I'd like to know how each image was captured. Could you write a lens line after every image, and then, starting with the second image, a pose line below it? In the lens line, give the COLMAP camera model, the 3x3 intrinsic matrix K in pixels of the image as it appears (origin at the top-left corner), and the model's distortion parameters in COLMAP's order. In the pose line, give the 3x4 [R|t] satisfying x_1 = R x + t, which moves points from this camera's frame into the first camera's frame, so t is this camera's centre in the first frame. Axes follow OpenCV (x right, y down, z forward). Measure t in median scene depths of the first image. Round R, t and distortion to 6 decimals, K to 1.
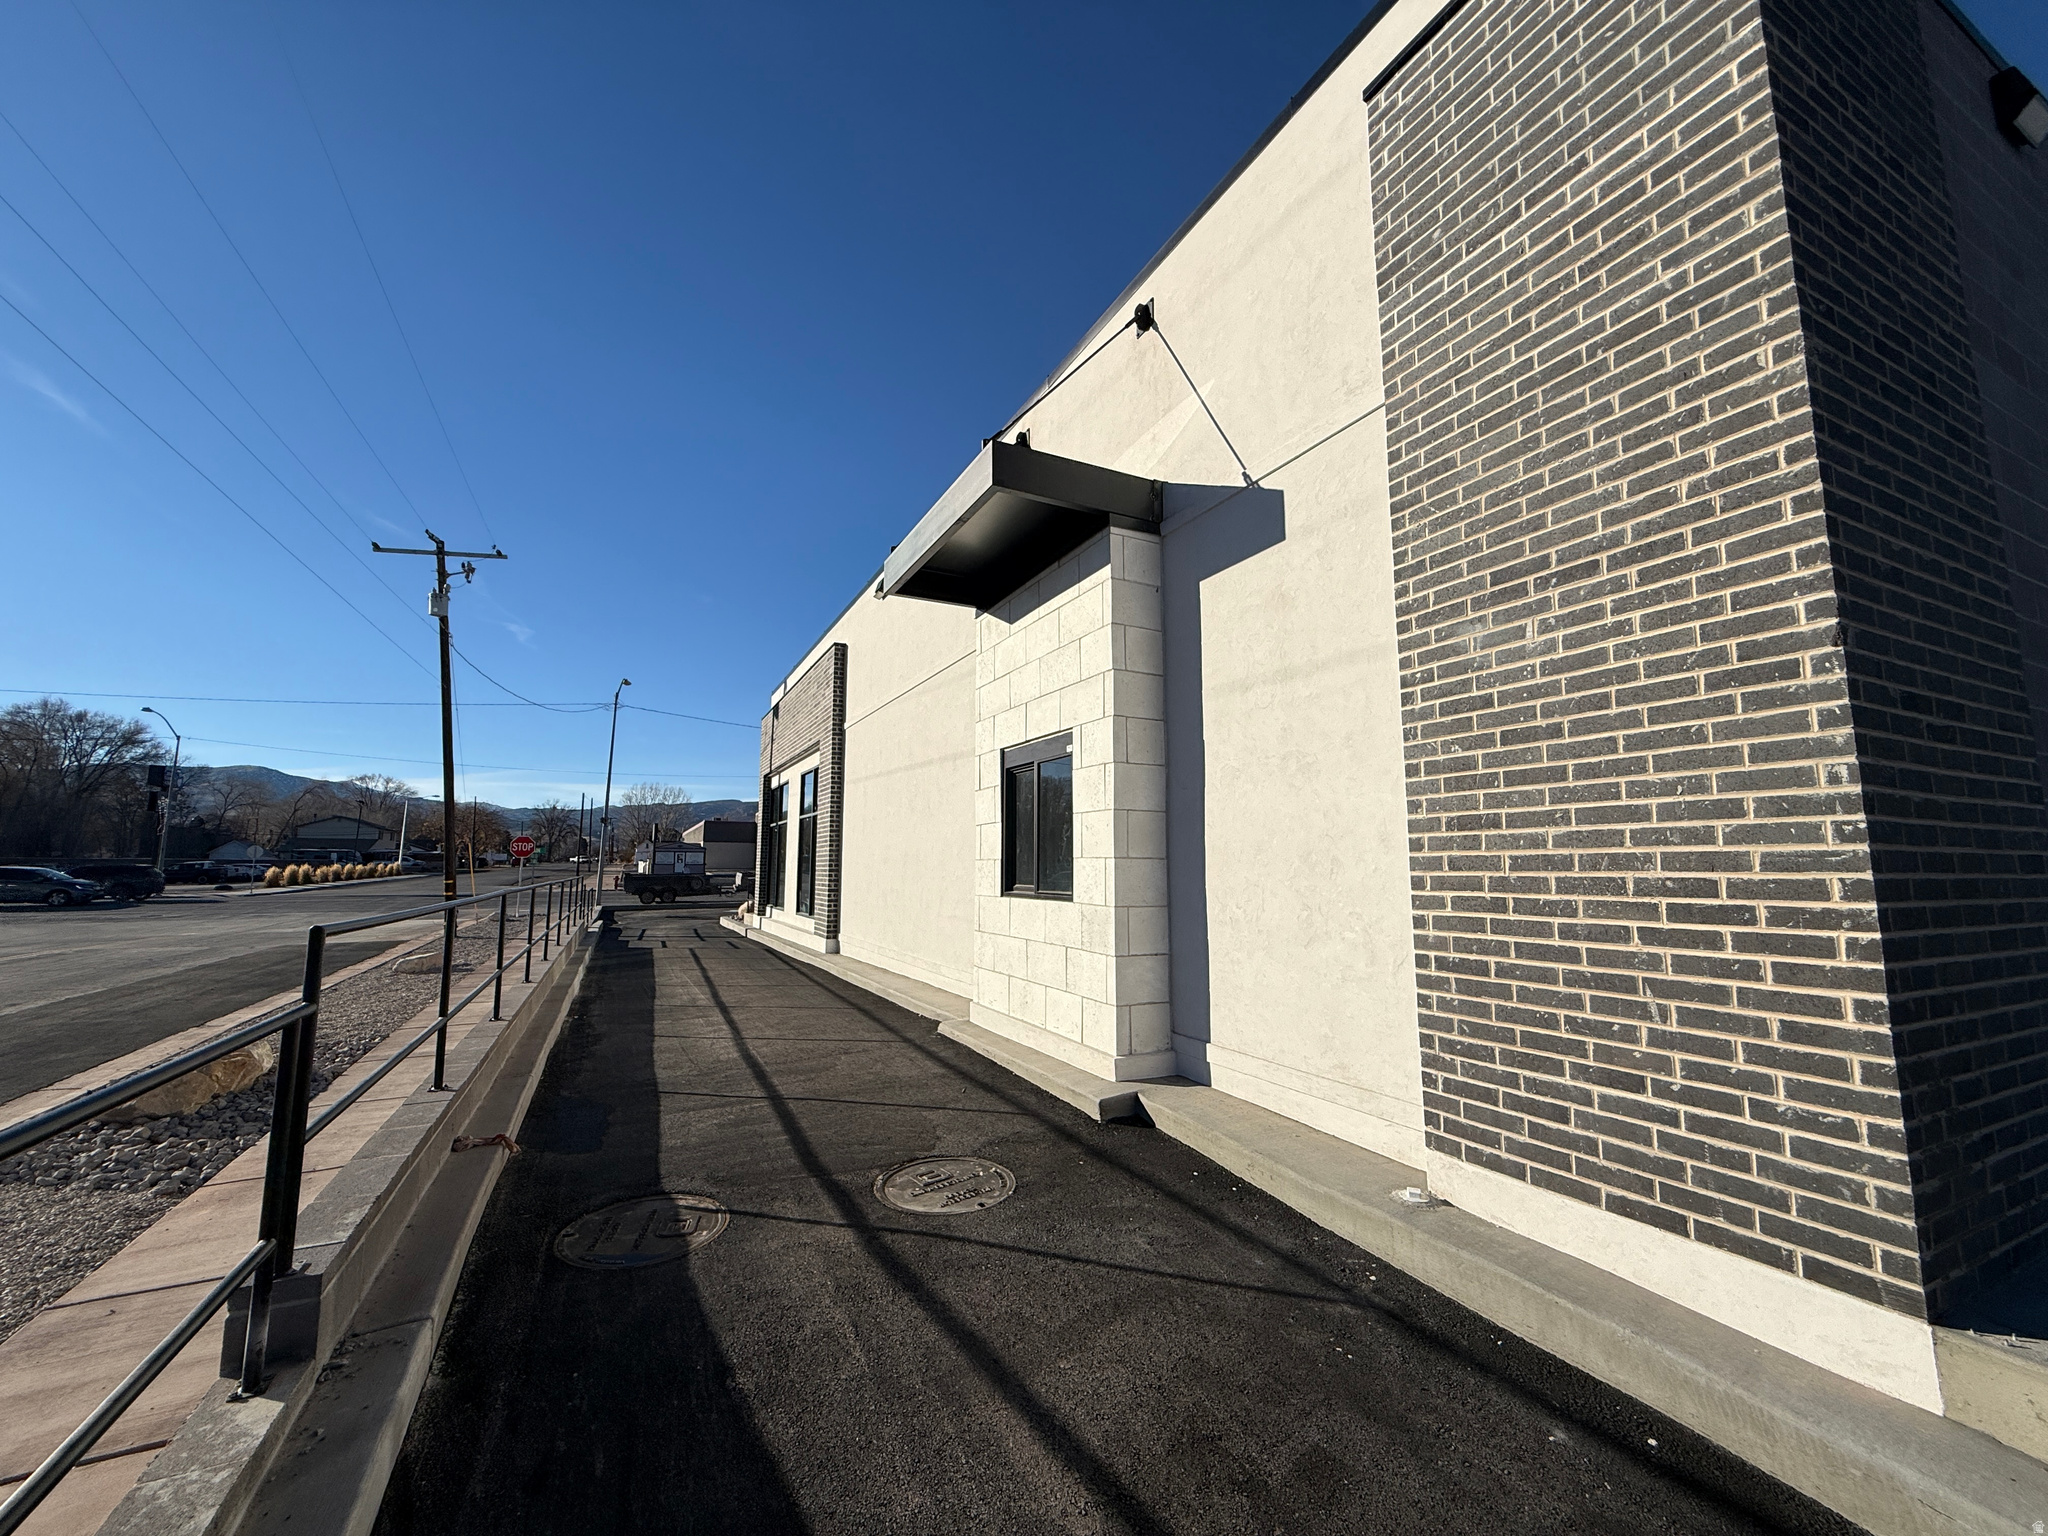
lens RADIAL K [[813.8, 0, 1017.5], [0, 813.8, 771.6], [0, 0, 1]] dist [0.000980, 0.000086]
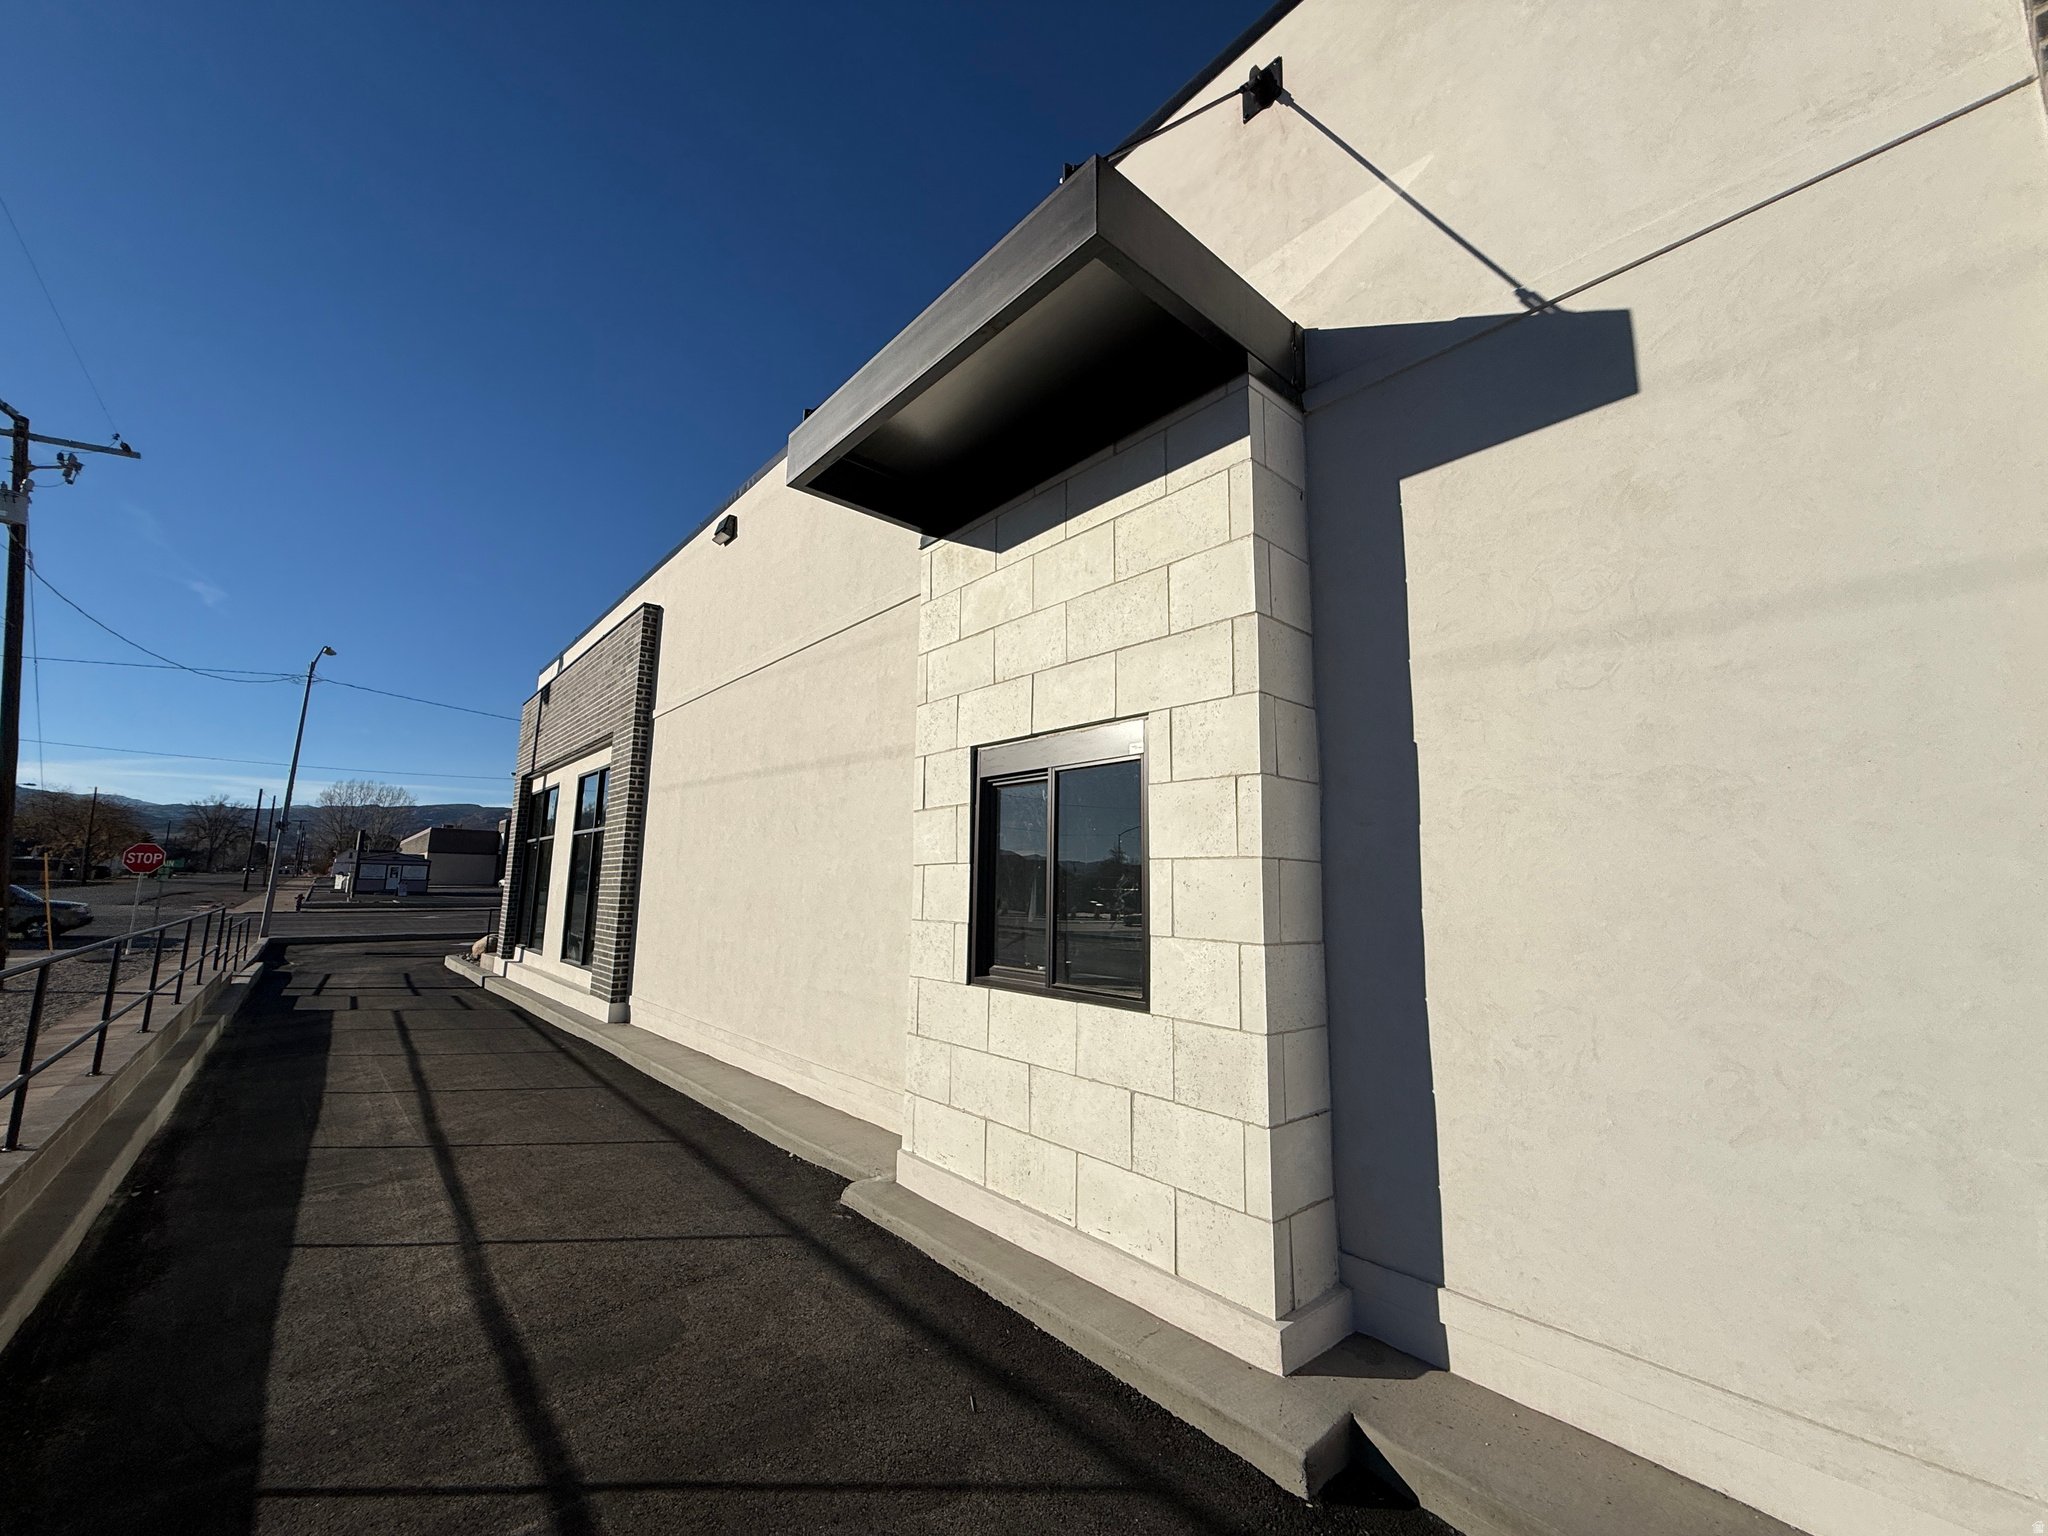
lens RADIAL K [[813.8, 0, 1017.5], [0, 813.8, 770.0], [0, 0, 1]] dist [0.000980, 0.000086]
pose [[0.966883, 0.050636, 0.250147, -0.146923], [-0.043959, 0.998514, -0.032210, 0.009141], [-0.251406, 0.020147, 0.967672, 0.387542]]
